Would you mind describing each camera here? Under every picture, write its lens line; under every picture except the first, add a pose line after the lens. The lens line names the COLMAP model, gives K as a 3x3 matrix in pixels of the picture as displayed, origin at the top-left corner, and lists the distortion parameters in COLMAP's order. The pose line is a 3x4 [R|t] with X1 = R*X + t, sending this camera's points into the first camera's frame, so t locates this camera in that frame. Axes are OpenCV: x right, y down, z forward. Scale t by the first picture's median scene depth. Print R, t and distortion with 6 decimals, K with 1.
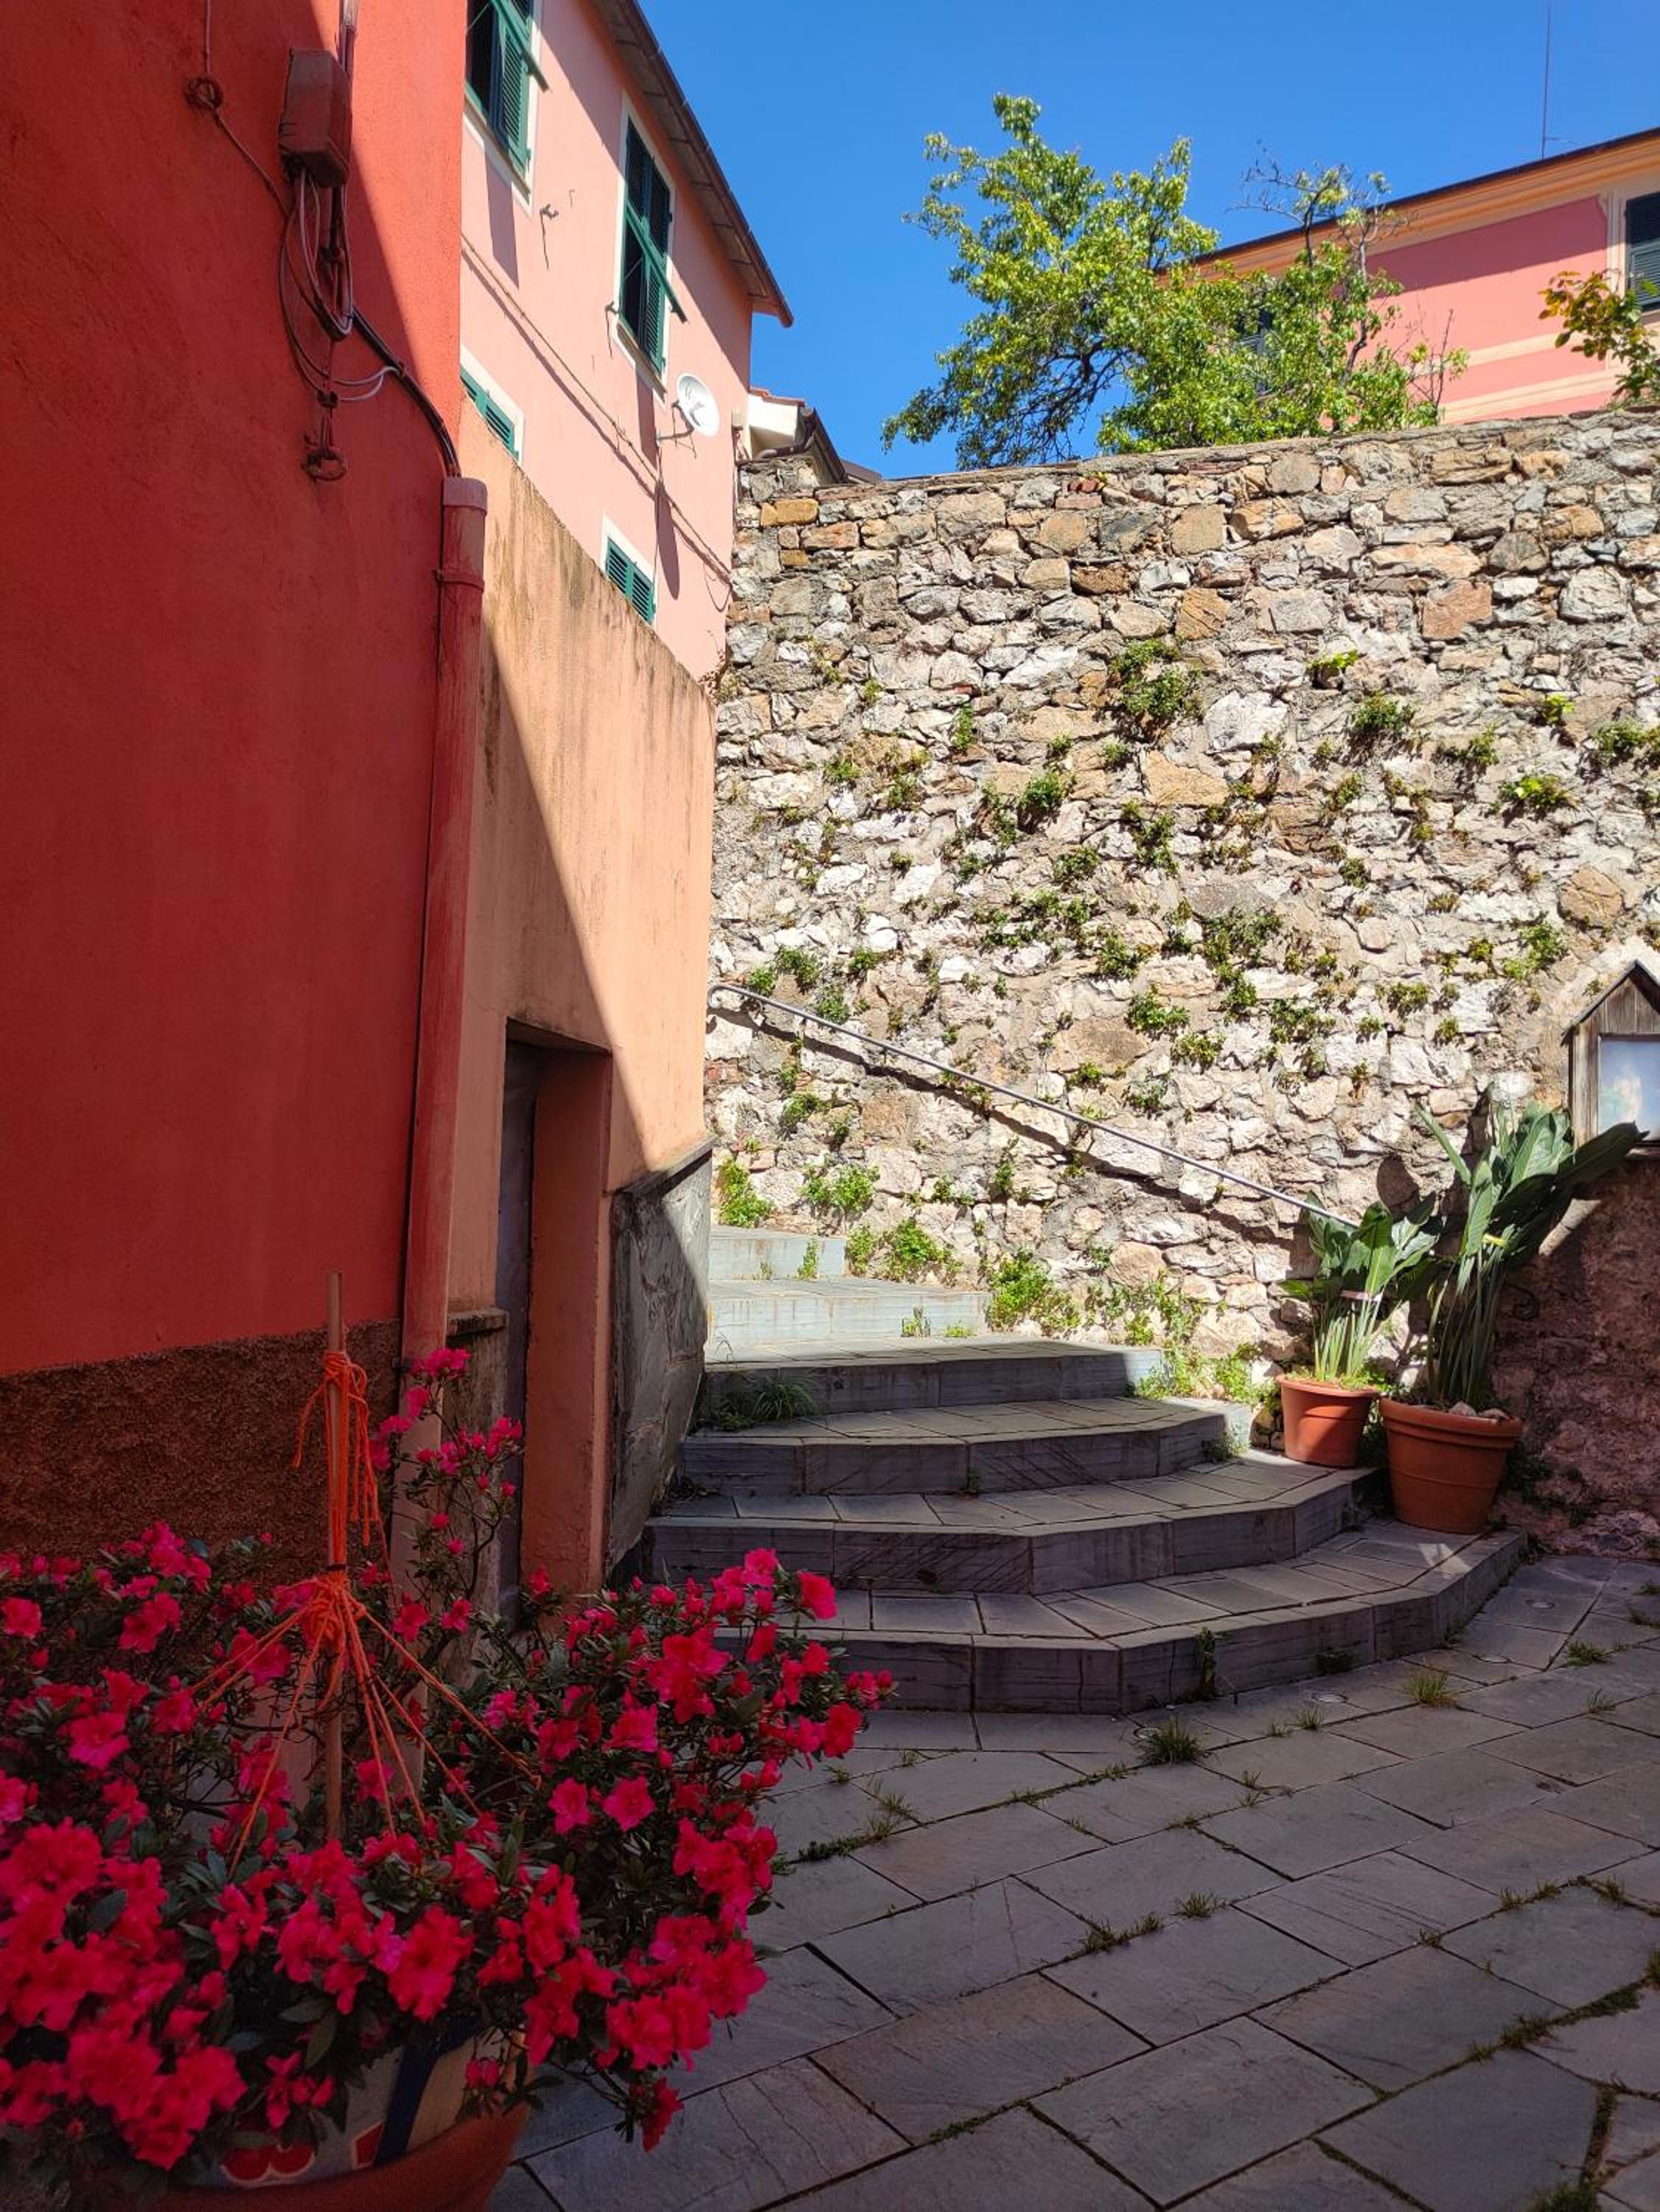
lens RADIAL K [[1703.1, 0, 846.8], [0, 1703.1, 1097.5], [0, 0, 1]] dist [0.049110, -0.023321]
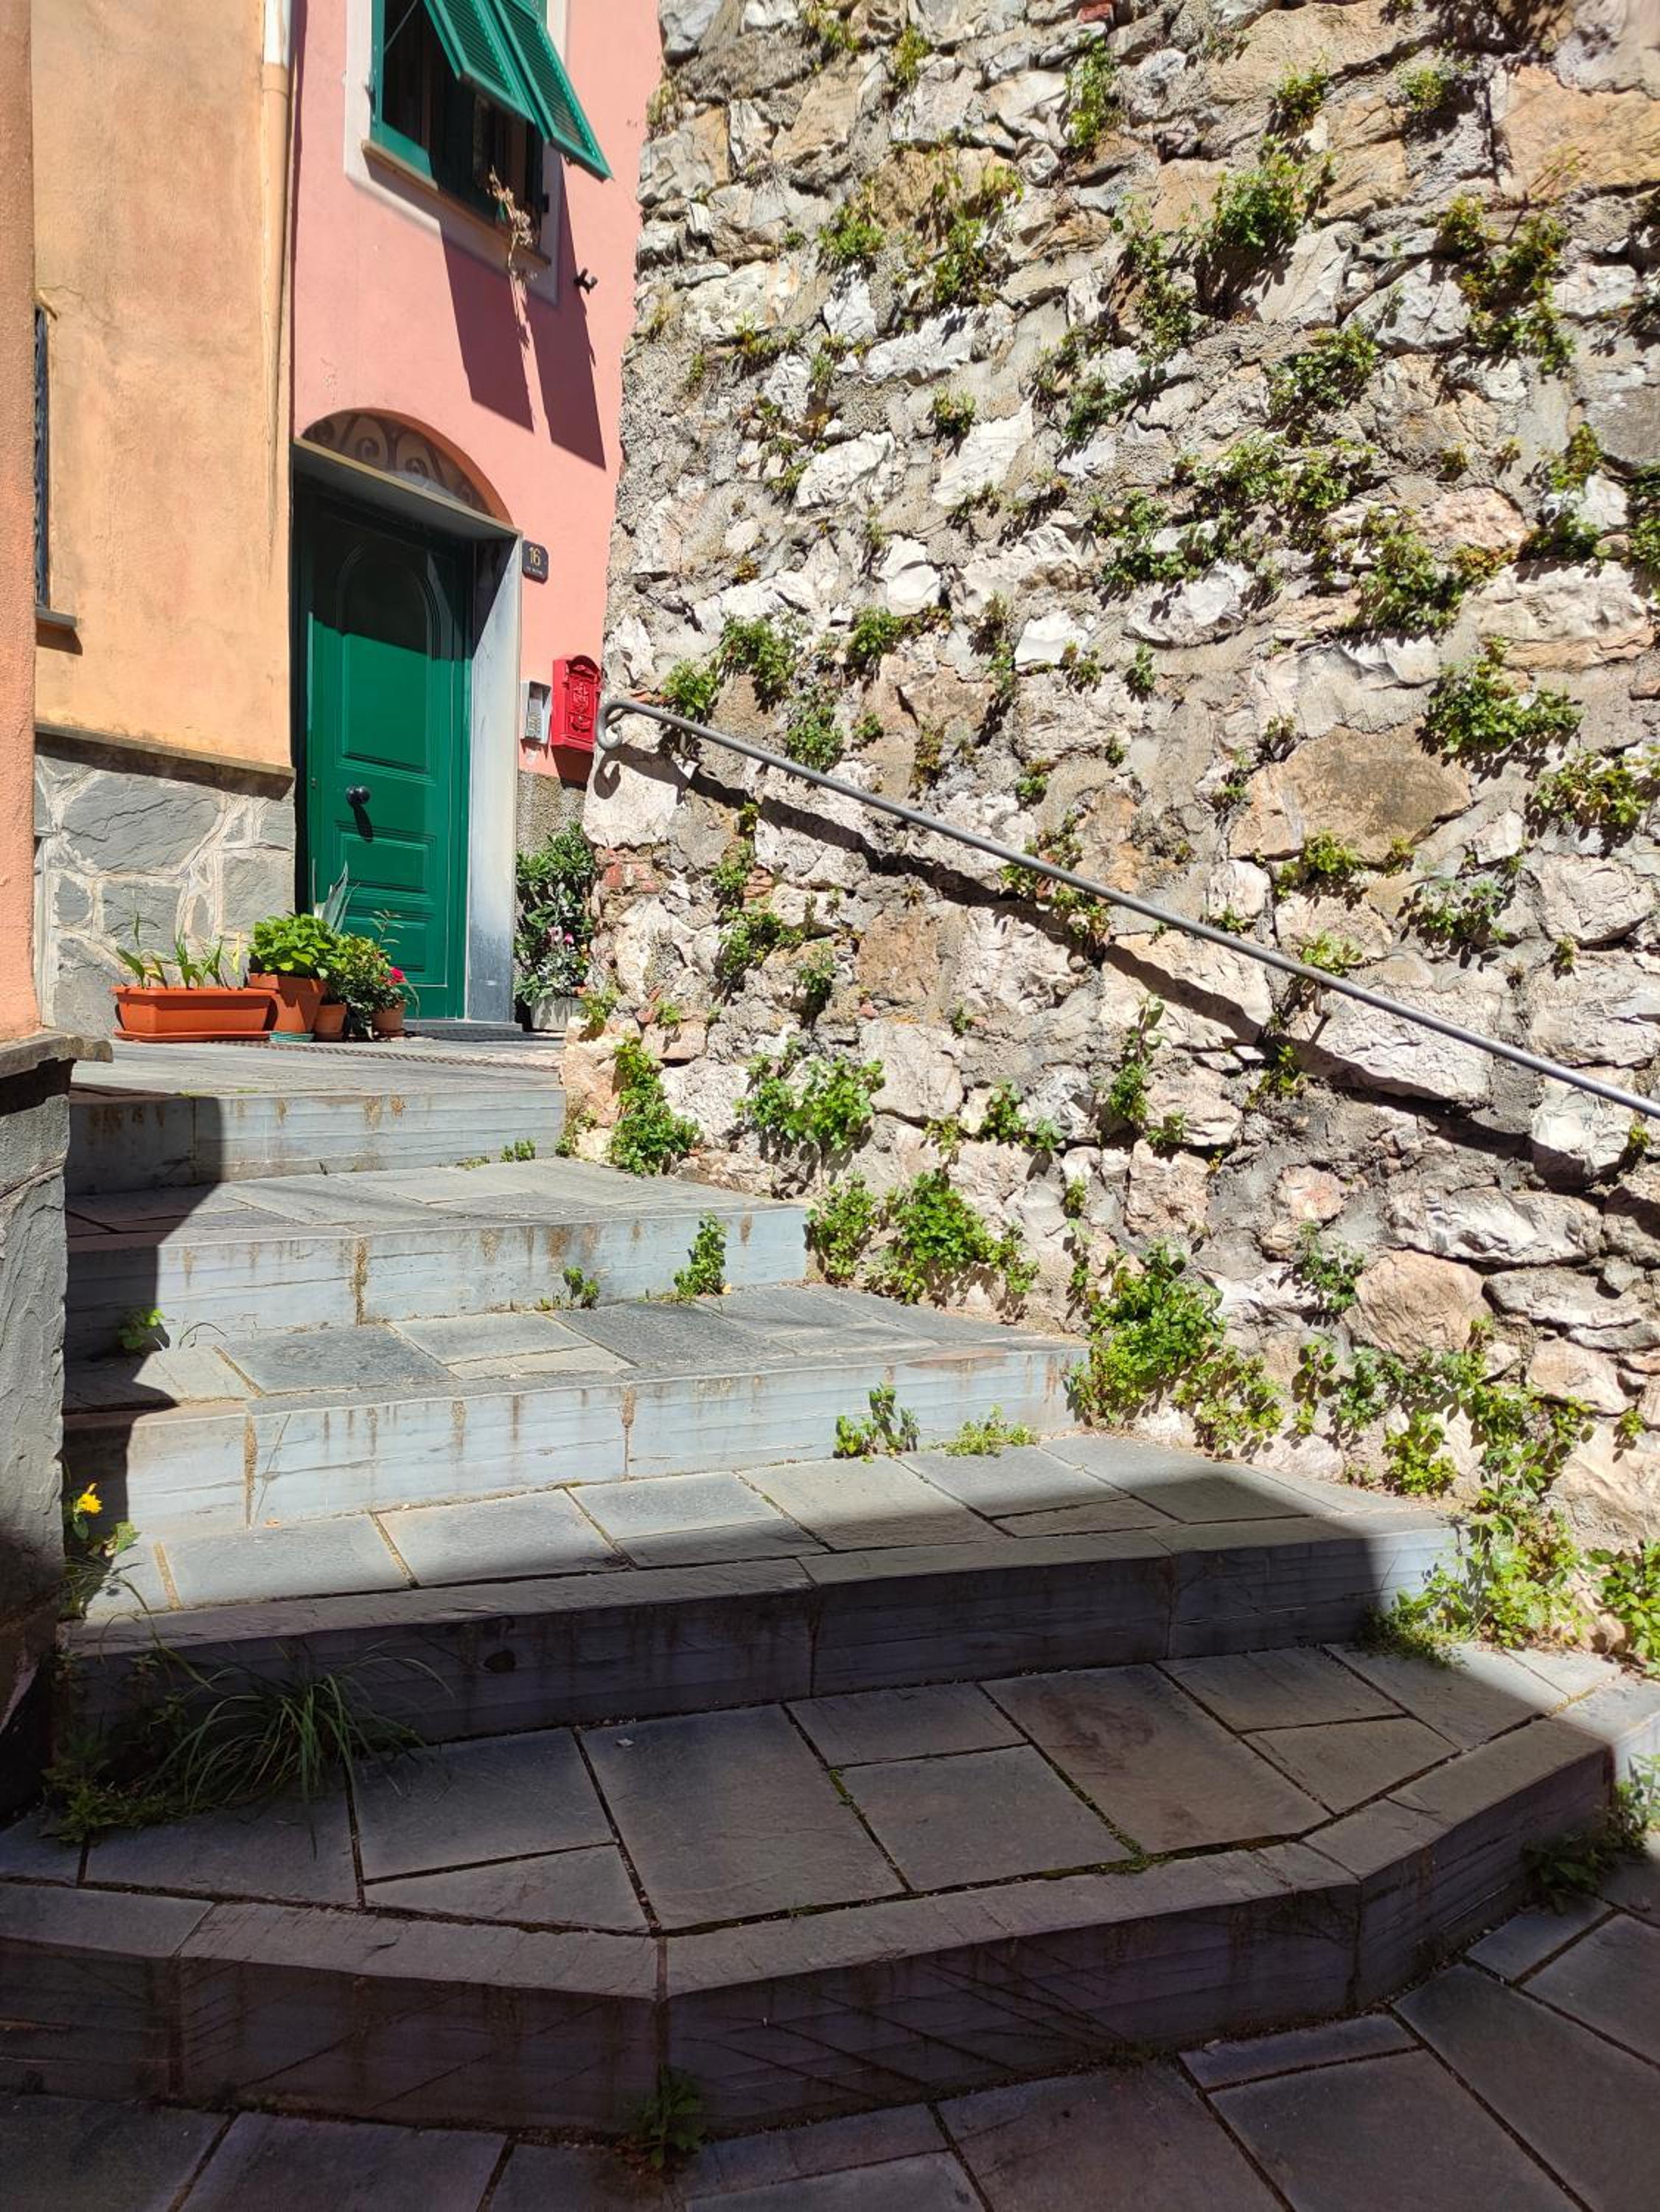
lens RADIAL K [[1703.1, 0, 842.2], [0, 1703.1, 1091.8], [0, 0, 1]] dist [0.049110, -0.023321]
pose [[0.960707, 0.022568, -0.276647, 0.143204], [0.007204, 0.994326, 0.106132, -0.002671], [0.277473, -0.103954, 0.955093, 0.532842]]
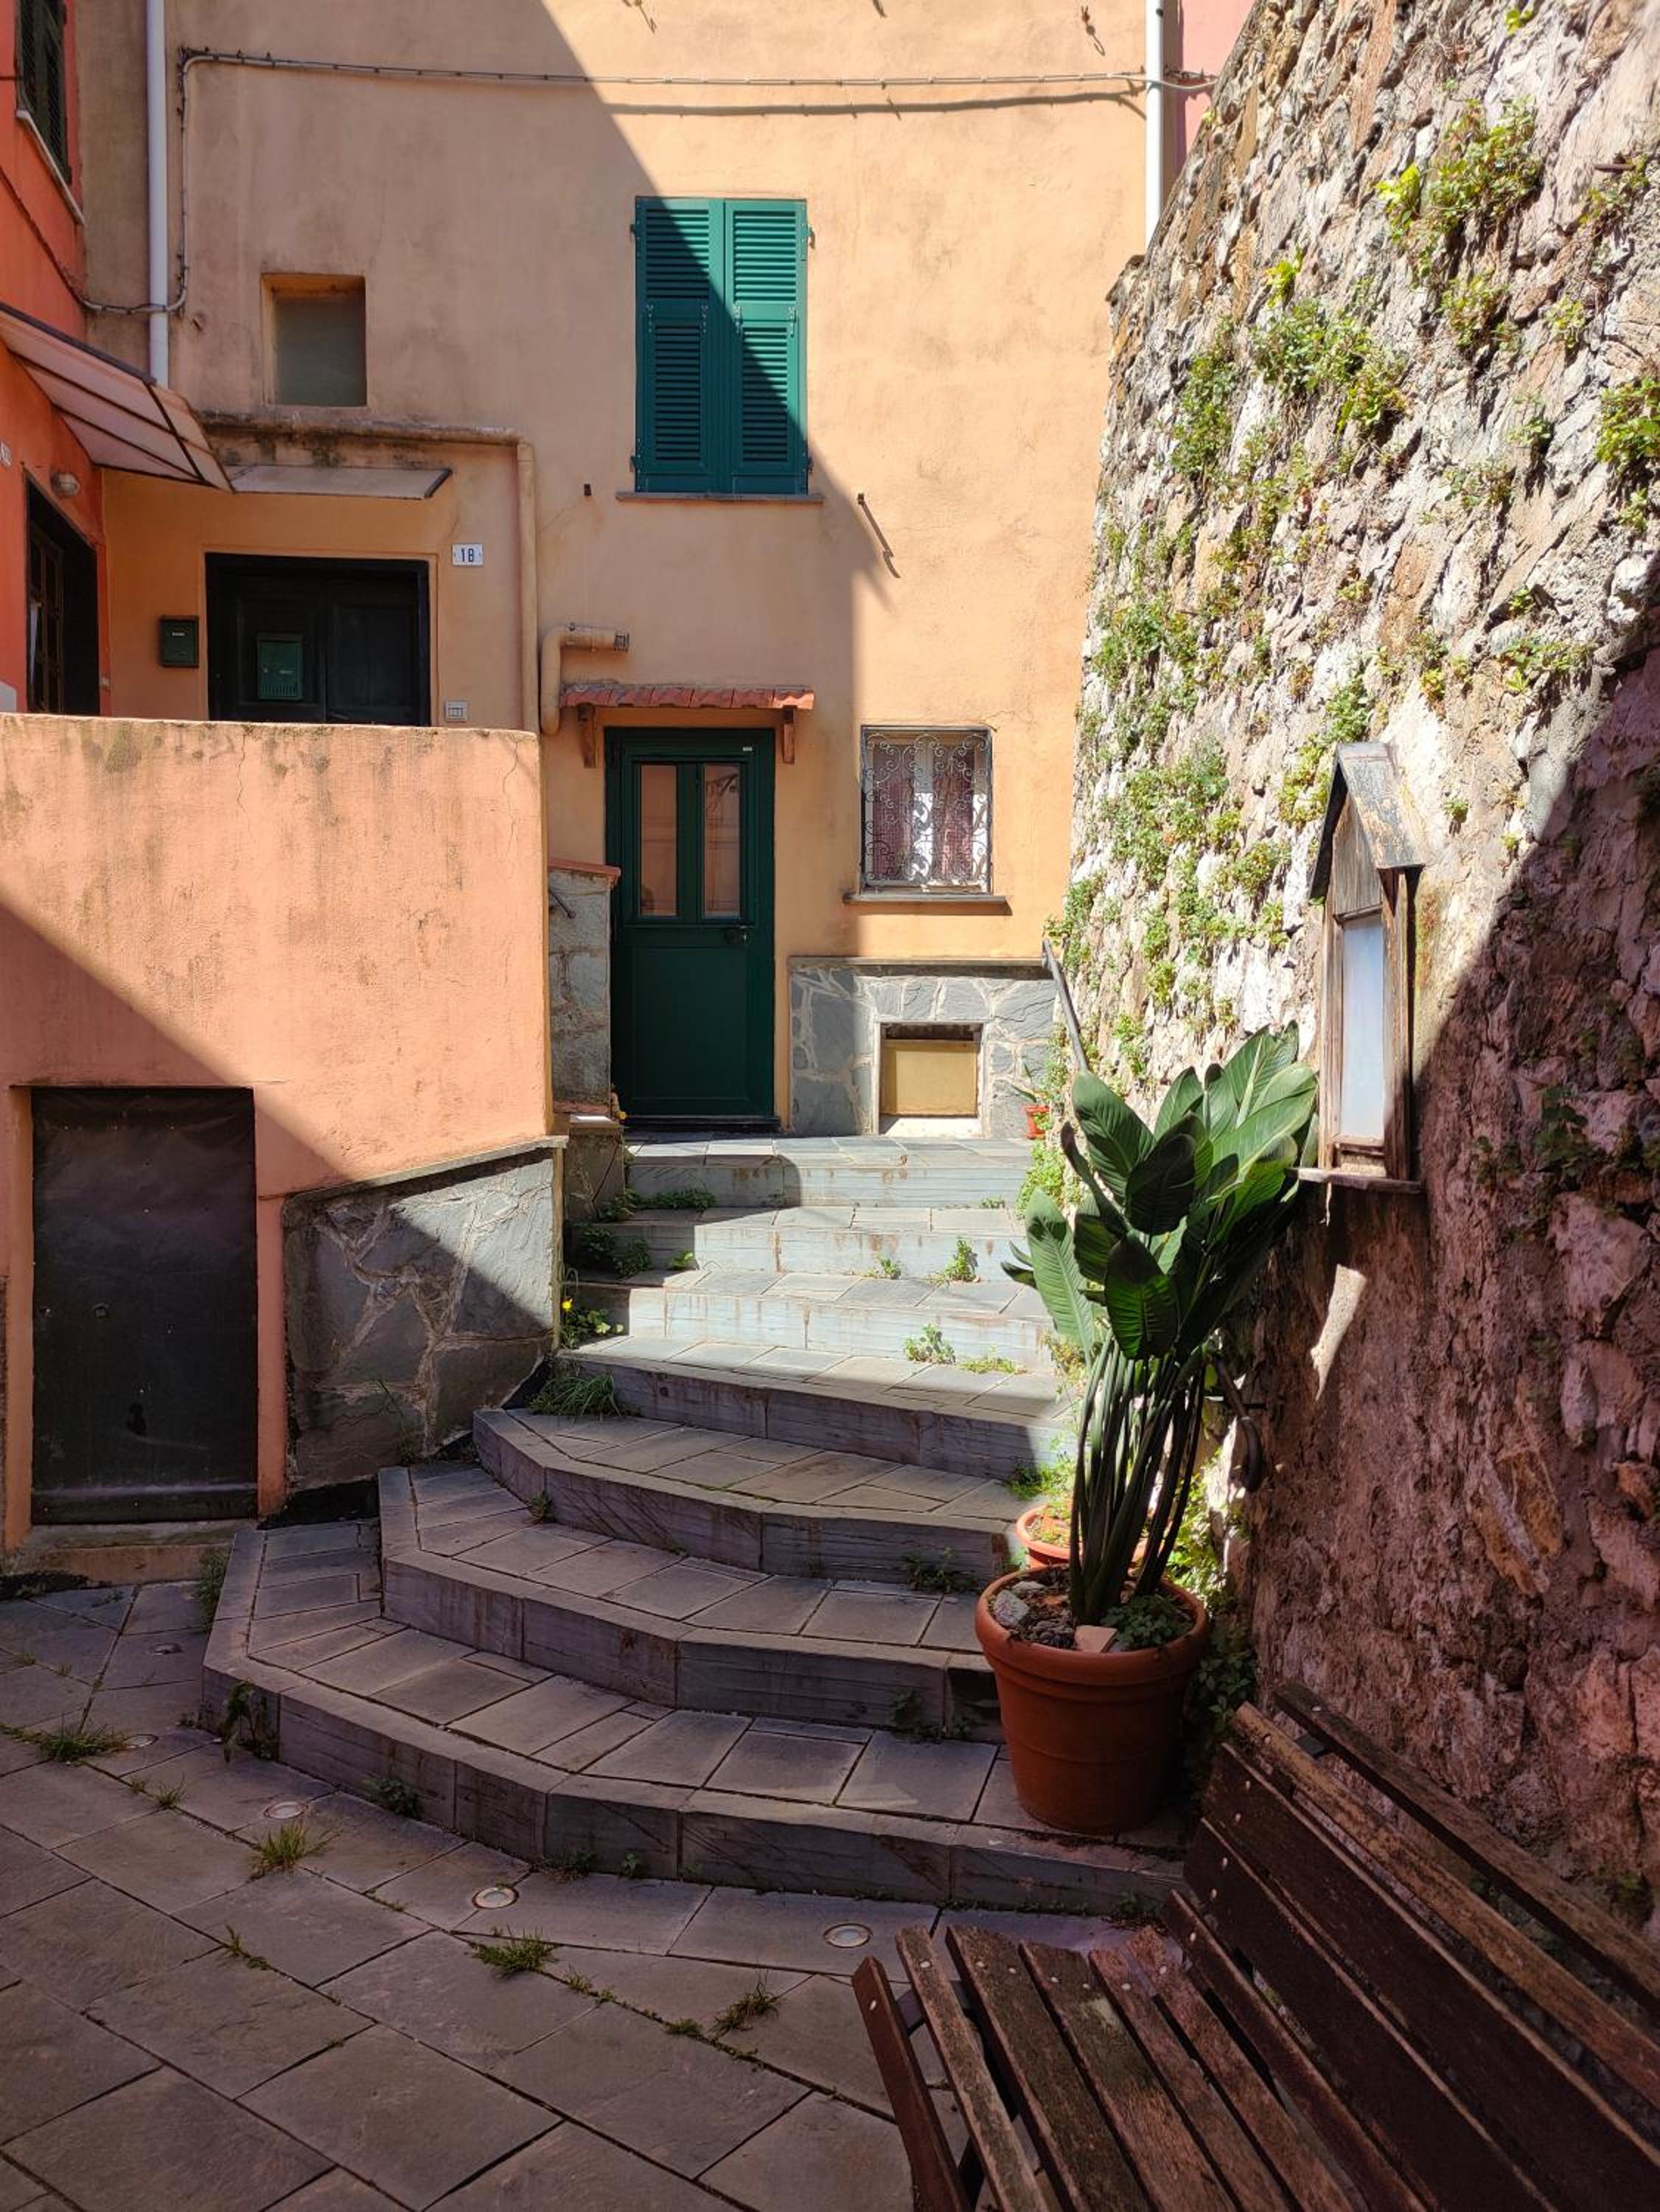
lens RADIAL K [[1703.1, 0, 826.1], [0, 1703.1, 1097.6], [0, 0, 1]] dist [0.049110, -0.023321]
pose [[0.274512, -0.006753, -0.961560, 0.774915], [0.069395, 0.997507, 0.012806, -0.004045], [0.959076, -0.070243, 0.274296, 0.674378]]
